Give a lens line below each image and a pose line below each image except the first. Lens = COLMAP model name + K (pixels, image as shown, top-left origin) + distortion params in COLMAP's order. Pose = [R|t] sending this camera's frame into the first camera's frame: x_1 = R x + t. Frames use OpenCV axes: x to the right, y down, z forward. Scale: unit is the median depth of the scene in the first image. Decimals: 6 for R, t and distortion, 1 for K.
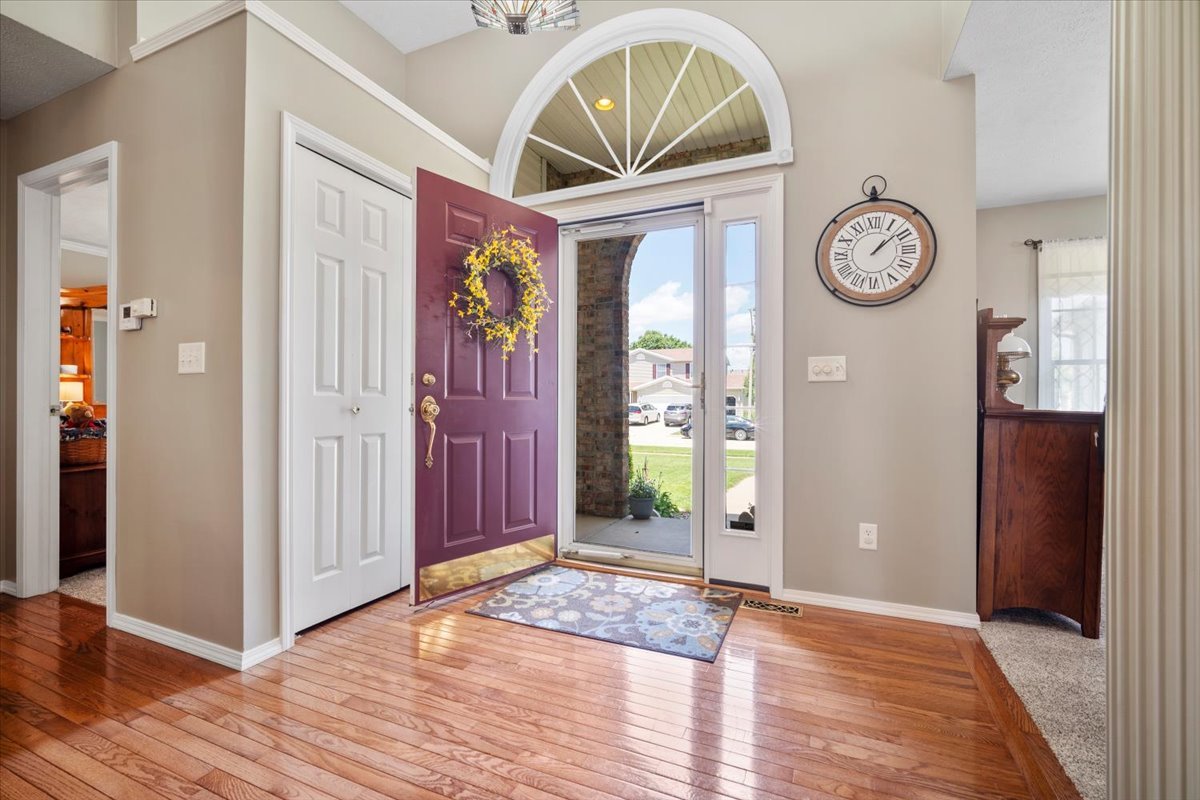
lens RADIAL K [[523.1, 0, 607.3], [0, 523.1, 400.2], [0, 0, 1]] dist [-0.013655, 0.002972]
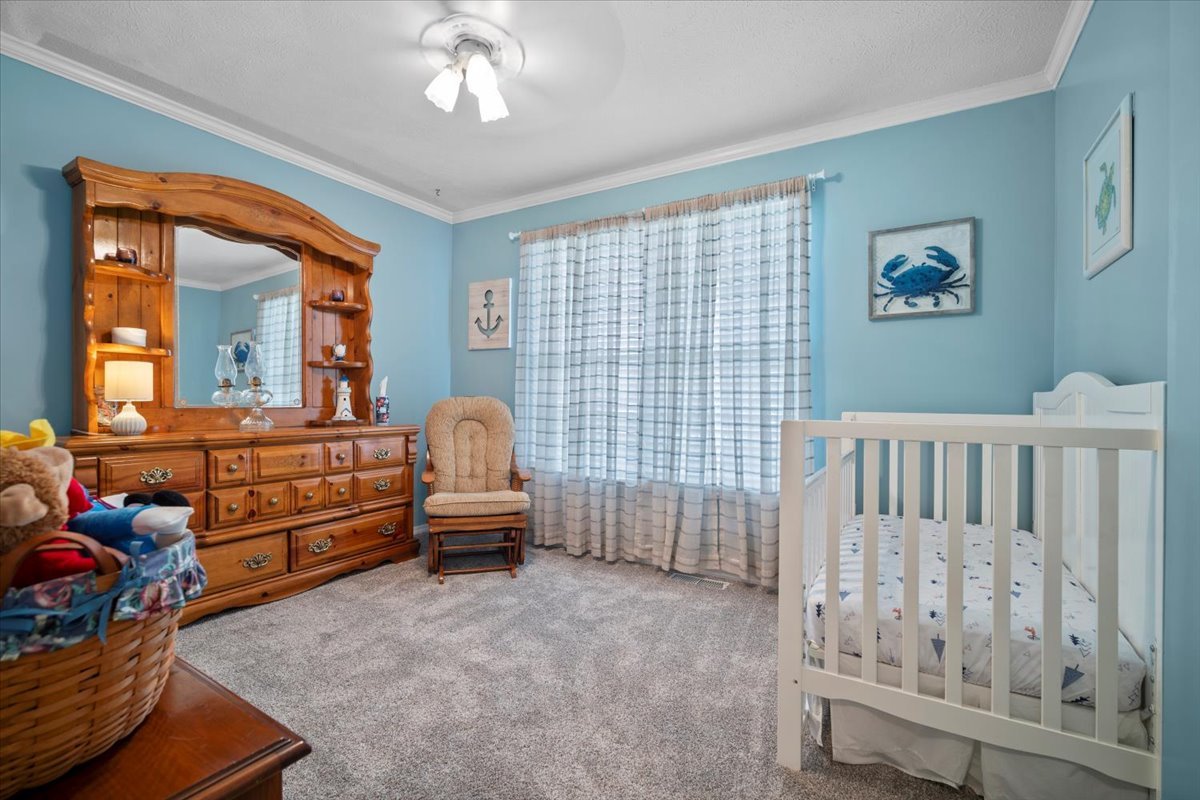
lens RADIAL K [[523.1, 0, 597.8], [0, 523.1, 397.6], [0, 0, 1]] dist [-0.013655, 0.002972]
pose [[0.990716, 0.004397, -0.135878, -0.877741], [-0.004262, 0.999990, 0.001282, -0.006552], [0.135882, -0.000691, 0.990725, 0.943514]]
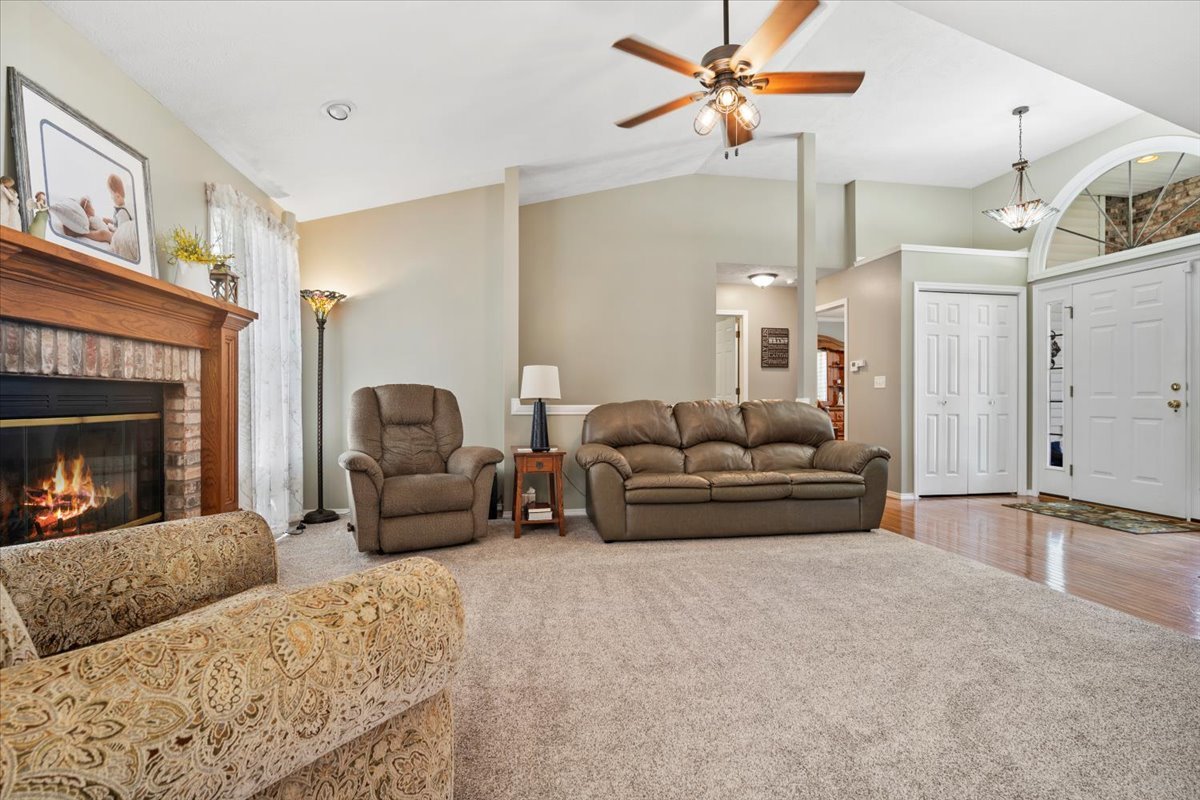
lens RADIAL K [[578.1, 0, 605.0], [0, 578.1, 396.5], [0, 0, 1]] dist [-0.020316, 0.000053]
pose [[0.576117, -0.003576, -0.817359, 0.618901], [0.002455, 0.999993, -0.002645, -0.003727], [0.817363, -0.000483, 0.576122, -1.446795]]
